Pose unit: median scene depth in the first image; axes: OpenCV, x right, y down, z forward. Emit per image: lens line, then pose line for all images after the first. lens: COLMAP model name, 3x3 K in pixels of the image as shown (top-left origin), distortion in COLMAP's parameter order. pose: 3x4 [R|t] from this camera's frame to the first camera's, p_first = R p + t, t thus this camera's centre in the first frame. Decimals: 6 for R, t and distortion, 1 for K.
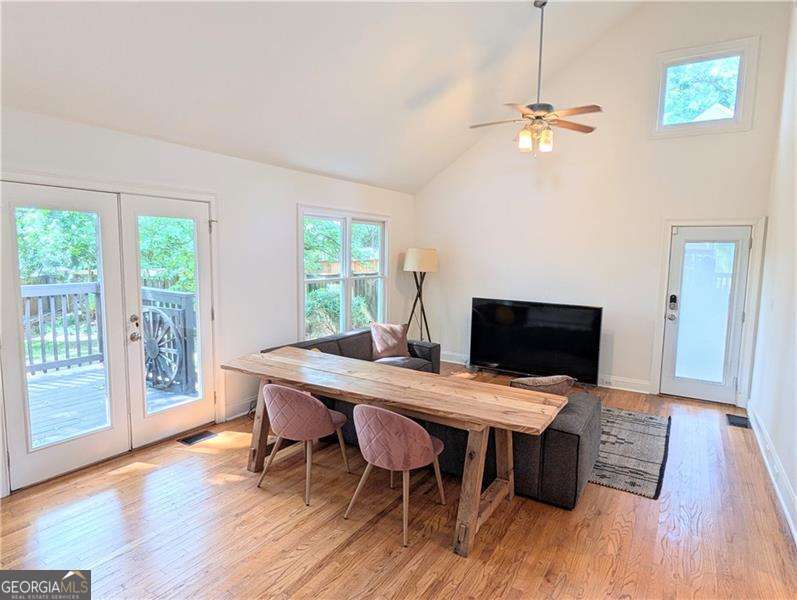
lens RADIAL K [[451.0, 0, 395.2], [0, 451.0, 303.3], [0, 0, 1]] dist [-0.014983, -0.000917]
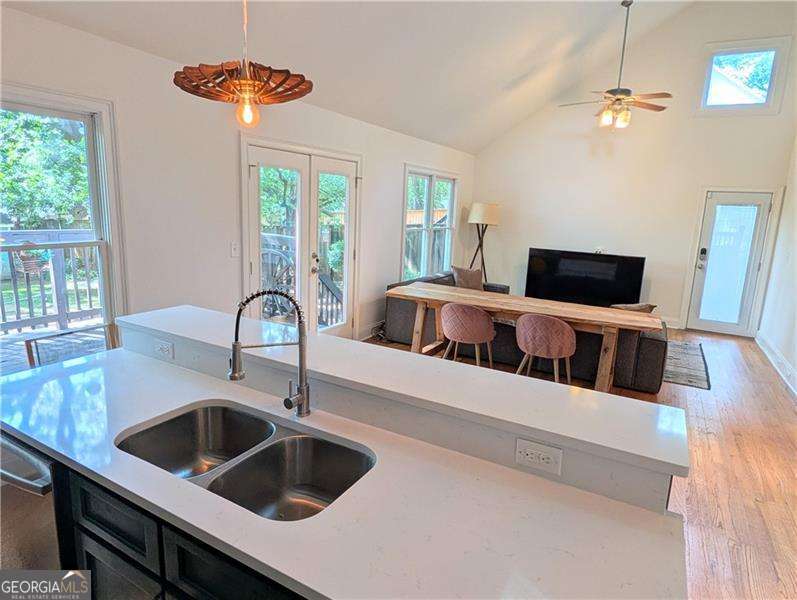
lens RADIAL K [[451.0, 0, 403.2], [0, 451.0, 295.0], [0, 0, 1]] dist [-0.014983, -0.000917]
pose [[0.998698, 0.014076, 0.049041, -0.274081], [-0.018031, 0.996538, 0.081160, 0.025793], [-0.047729, -0.081939, 0.995494, -0.200698]]
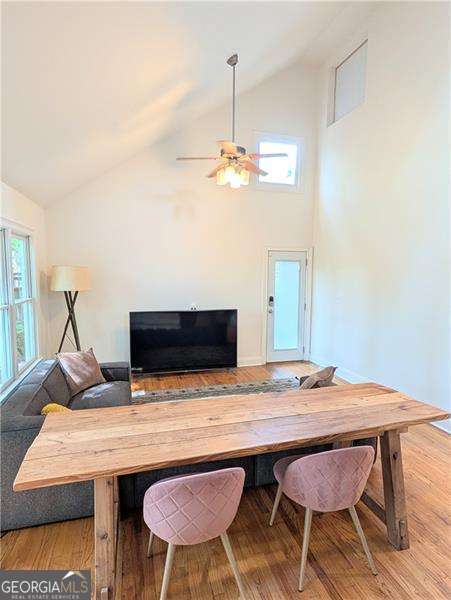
lens RADIAL K [[339.5, 0, 226.6], [0, 339.5, 305.8], [0, 0, 1]] dist [-0.014983, -0.000917]
pose [[0.676493, -0.093765, 0.730456, -0.335681], [0.094381, 0.994721, 0.040280, -0.050403], [-0.730377, 0.041692, 0.681771, 0.355430]]
